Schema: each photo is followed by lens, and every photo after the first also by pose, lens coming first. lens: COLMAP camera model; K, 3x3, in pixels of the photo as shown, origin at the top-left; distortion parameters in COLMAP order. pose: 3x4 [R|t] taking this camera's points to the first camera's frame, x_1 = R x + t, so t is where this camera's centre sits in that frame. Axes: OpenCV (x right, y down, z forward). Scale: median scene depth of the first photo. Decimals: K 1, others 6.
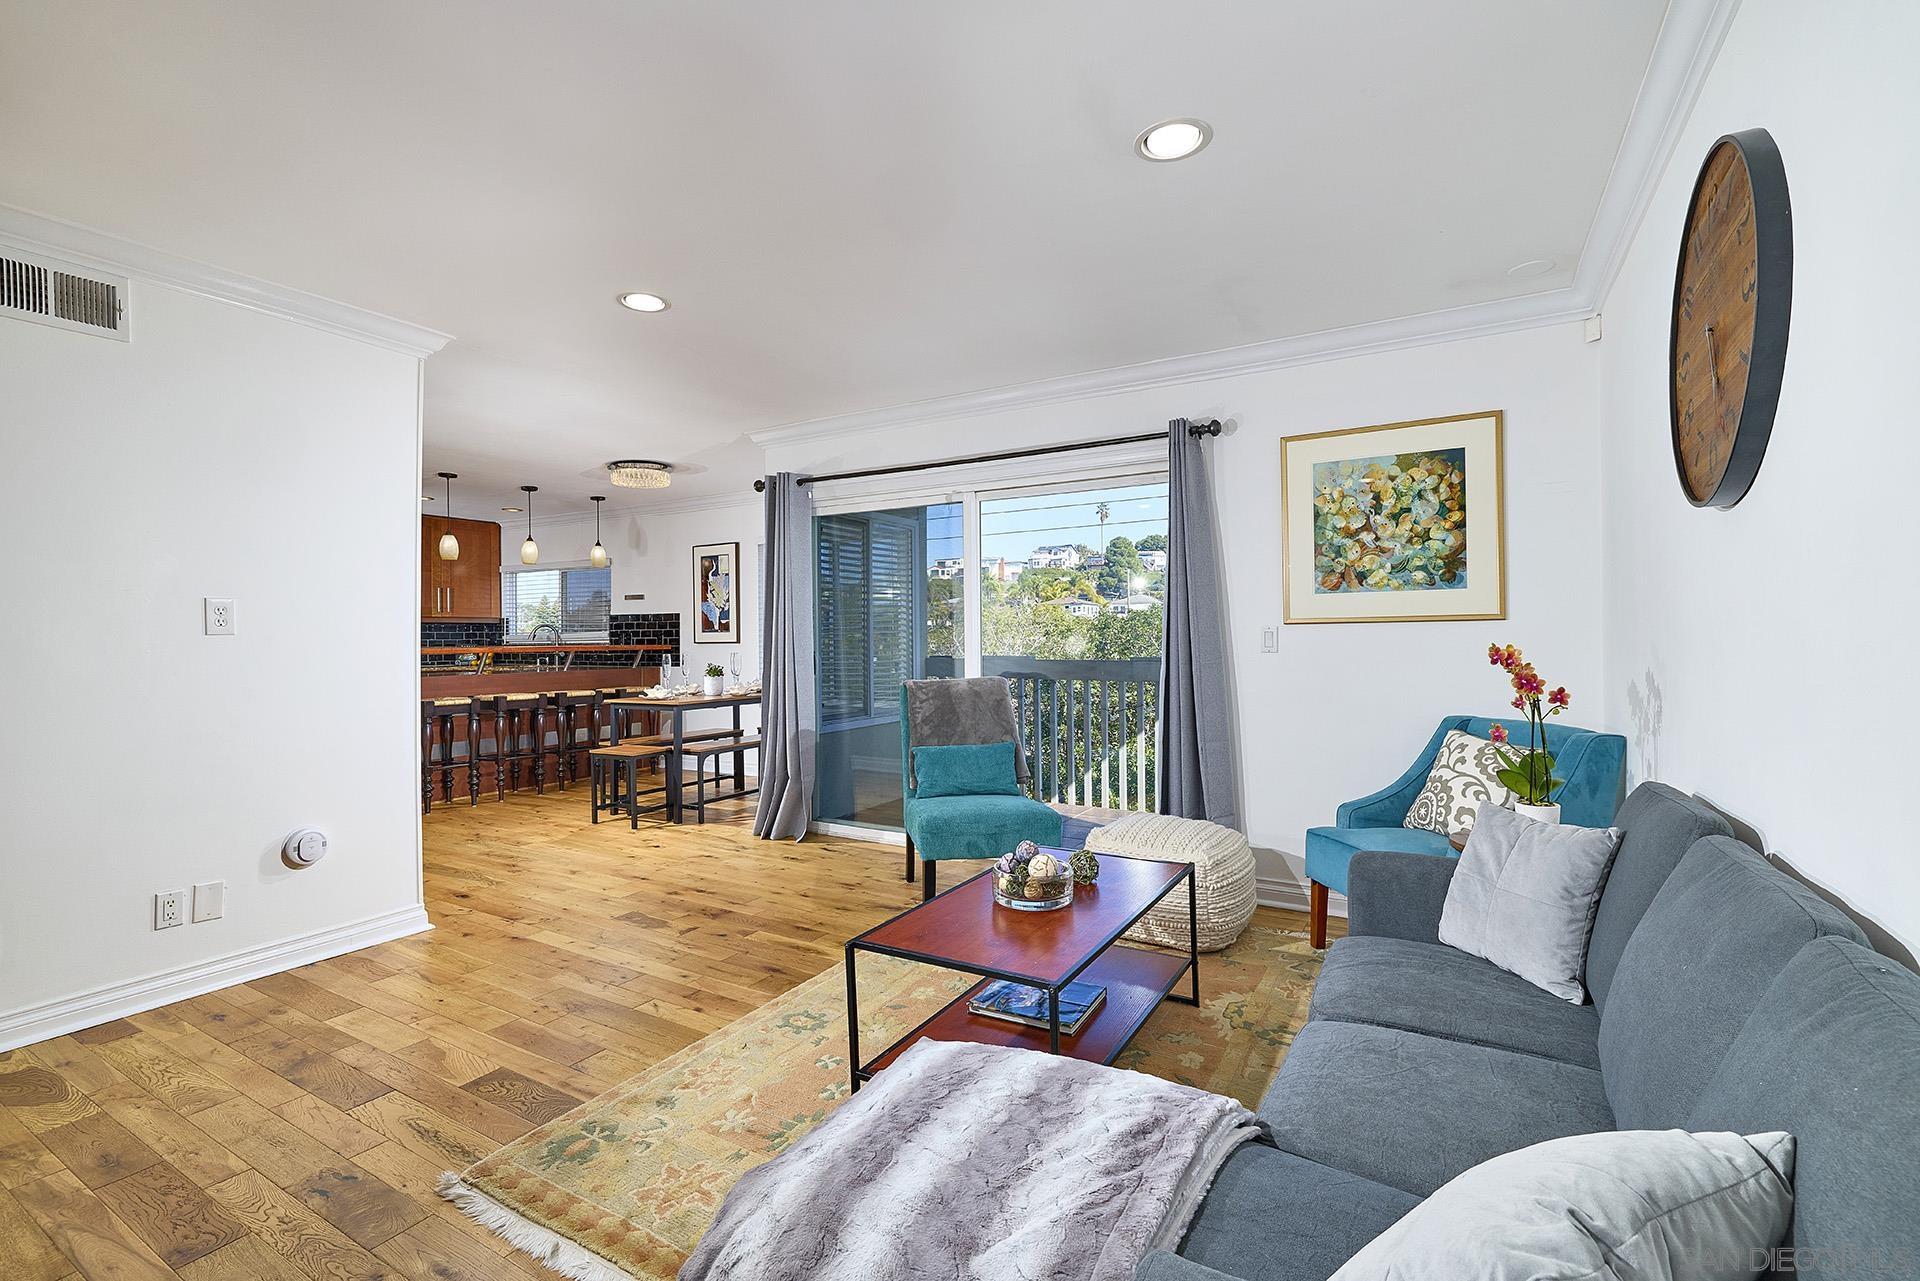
lens RADIAL K [[825.5, 0, 956.5], [0, 825.5, 635.1], [0, 0, 1]] dist [-0.000612, -0.000422]
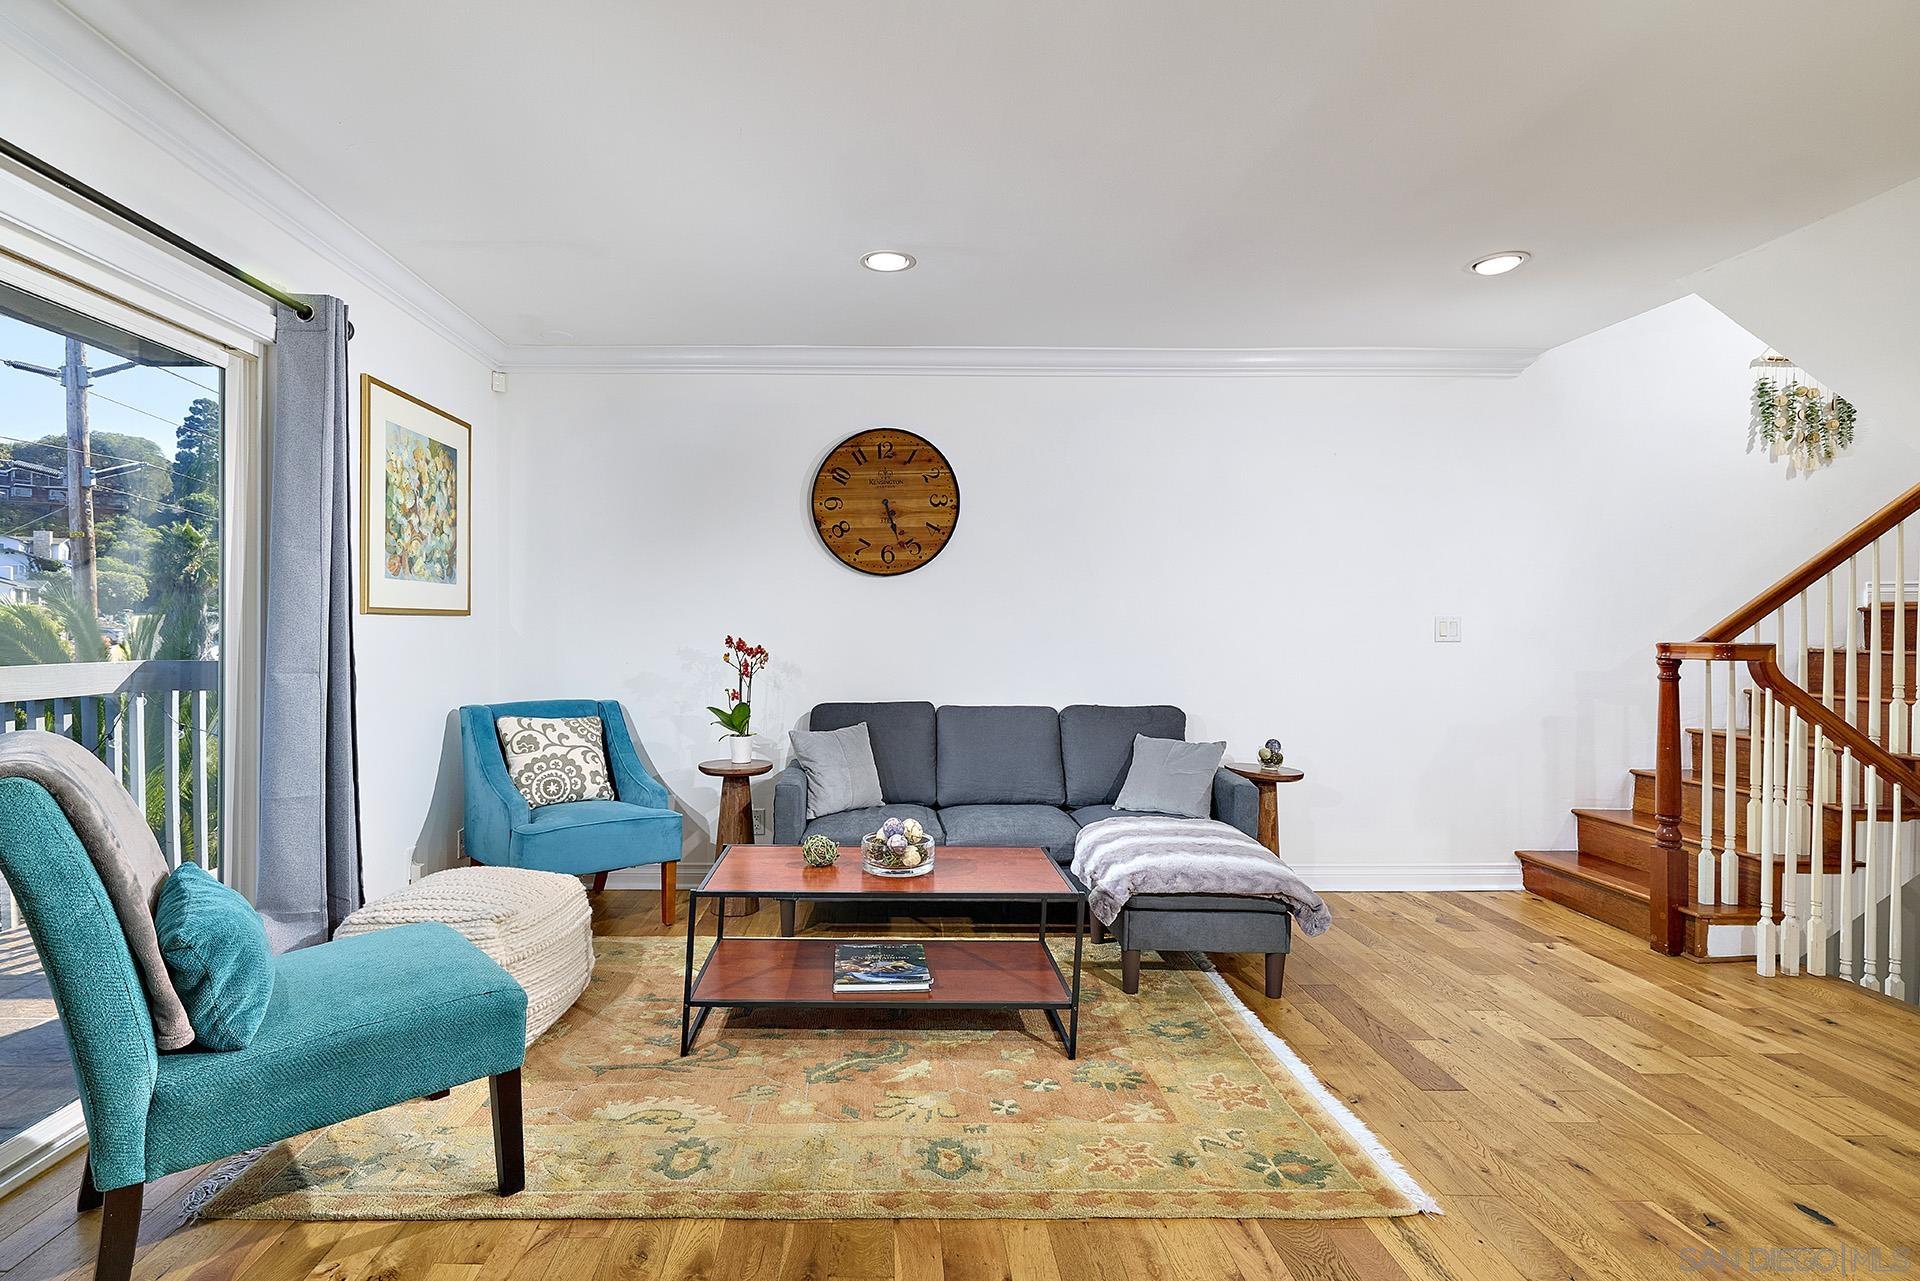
lens RADIAL K [[946.2, 0, 942.6], [0, 946.2, 631.6], [0, 0, 1]] dist [0.001059, 0.000663]
pose [[-0.506974, 0.002290, 0.861958, -0.809239], [0.001110, 0.999997, -0.002004, 0.007105], [-0.861961, -0.000059, -0.506975, 1.213093]]
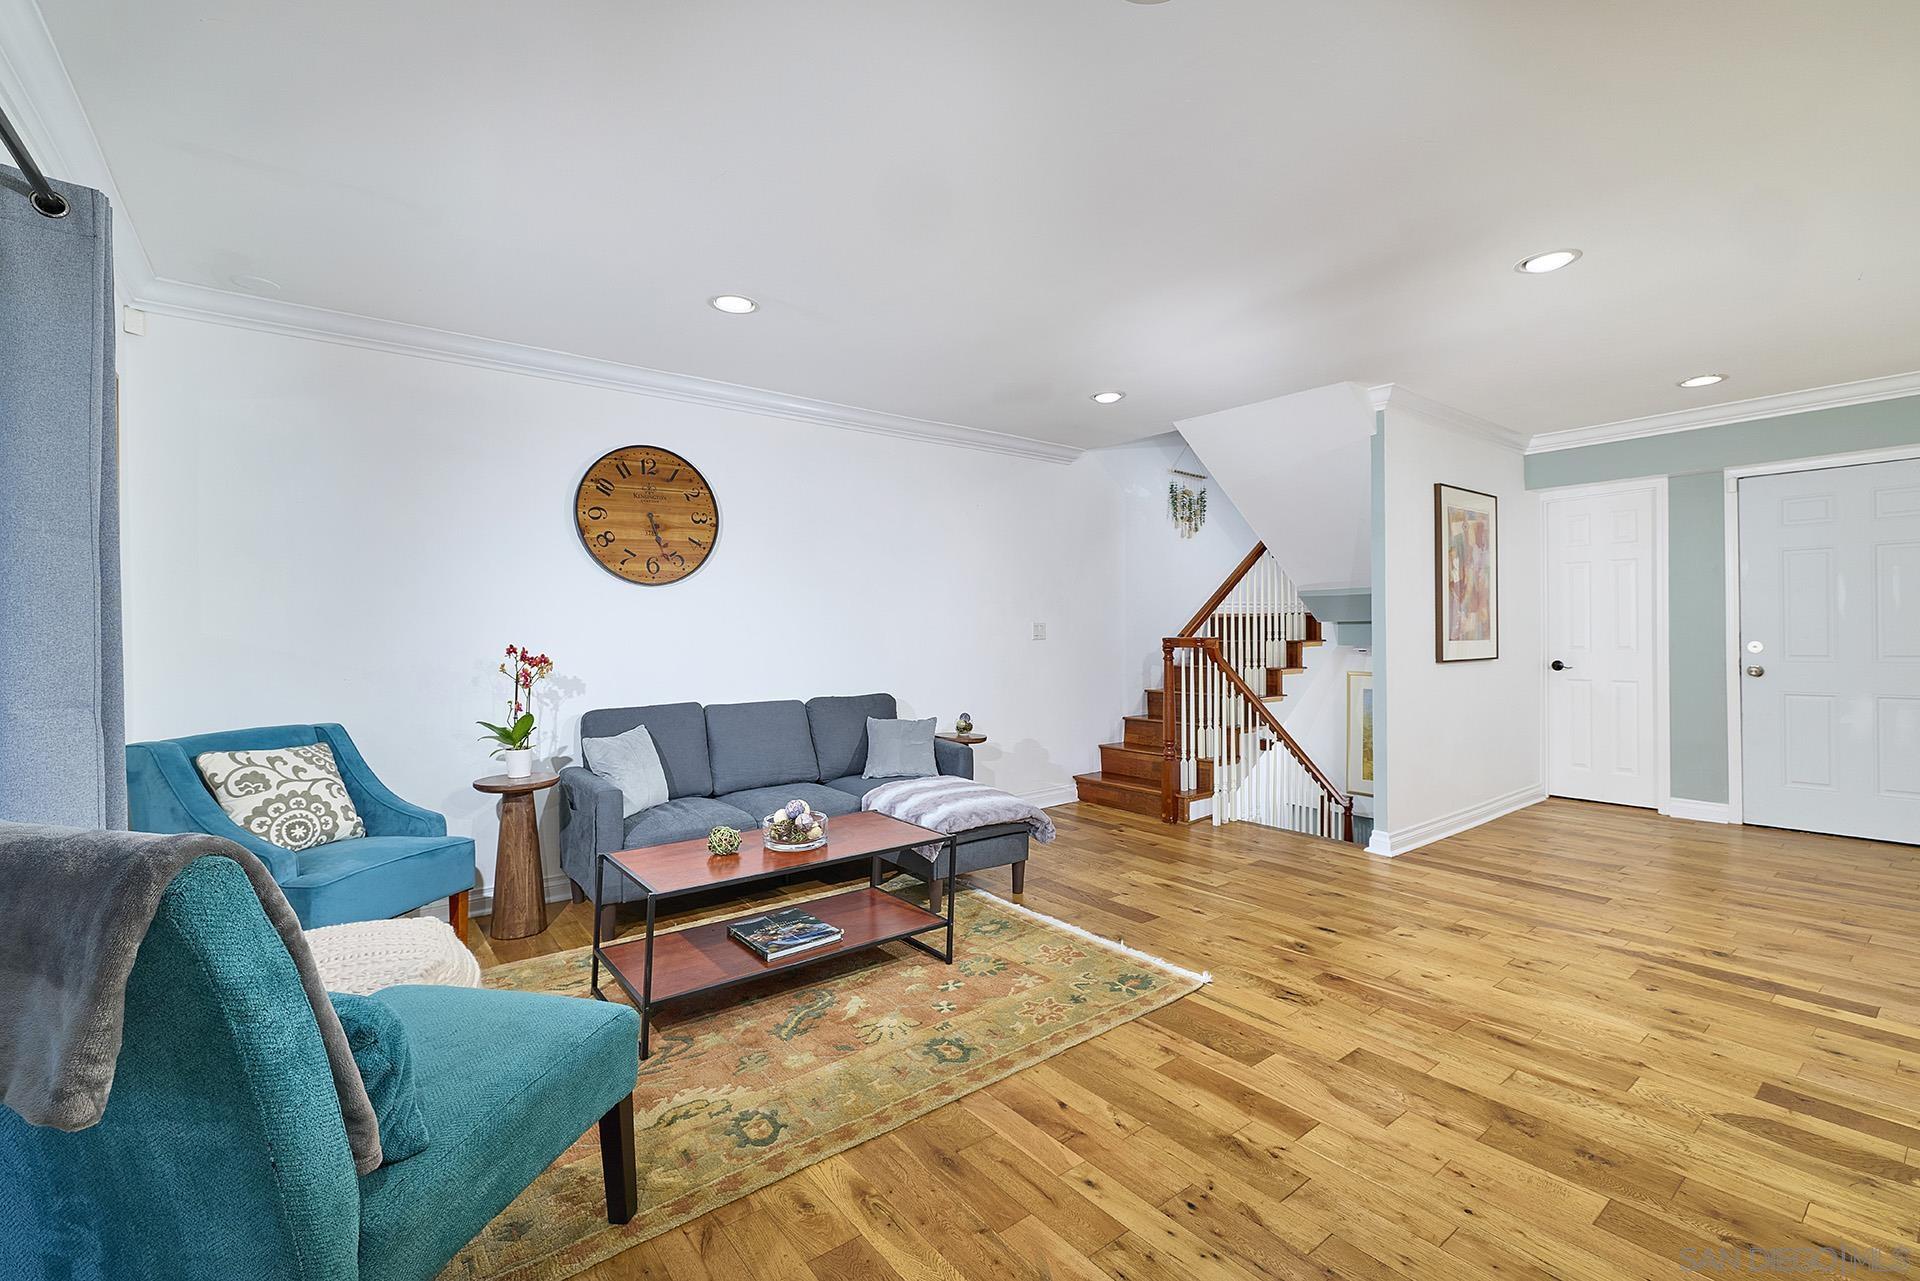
lens RADIAL K [[825.5, 0, 959.3], [0, 825.5, 637.8], [0, 0, 1]] dist [-0.000612, -0.000422]
pose [[-0.928429, 0.012003, 0.371317, -0.473679], [0.015595, 0.999856, 0.006673, 0.001939], [-0.371183, 0.011986, -0.928482, 1.608701]]
